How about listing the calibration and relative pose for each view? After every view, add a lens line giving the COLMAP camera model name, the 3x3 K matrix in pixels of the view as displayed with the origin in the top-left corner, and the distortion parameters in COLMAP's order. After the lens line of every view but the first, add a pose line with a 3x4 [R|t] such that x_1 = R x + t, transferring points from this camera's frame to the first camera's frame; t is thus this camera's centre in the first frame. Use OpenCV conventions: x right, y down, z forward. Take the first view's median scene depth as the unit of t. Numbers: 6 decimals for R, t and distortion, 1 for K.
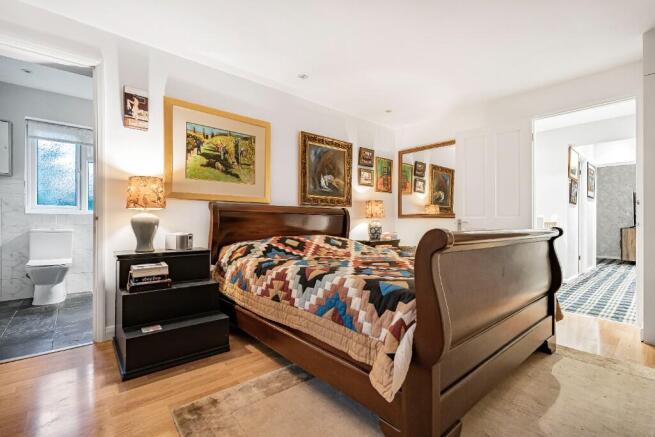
lens RADIAL K [[292.9, 0, 327.9], [0, 292.9, 219.8], [0, 0, 1]] dist [0.000912, 0.000231]
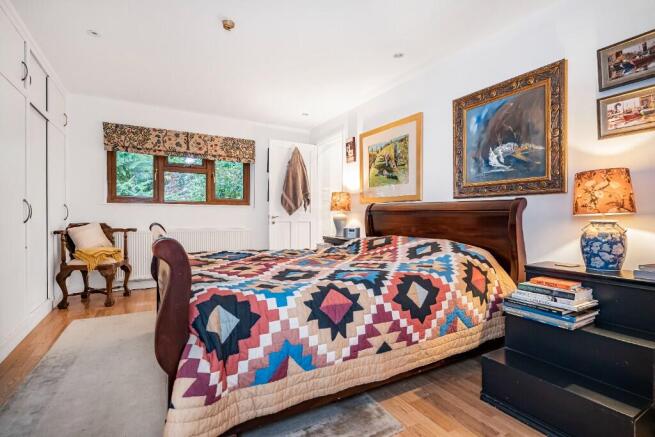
lens RADIAL K [[312.7, 0, 327.8], [0, 312.7, 215.8], [0, 0, 1]] dist [-0.000366, -0.000031]
pose [[-0.190958, 0.001819, -0.981597, 0.876106], [0.001397, 0.999998, 0.001581, -0.010973], [0.981597, -0.001069, -0.190960, 0.972377]]
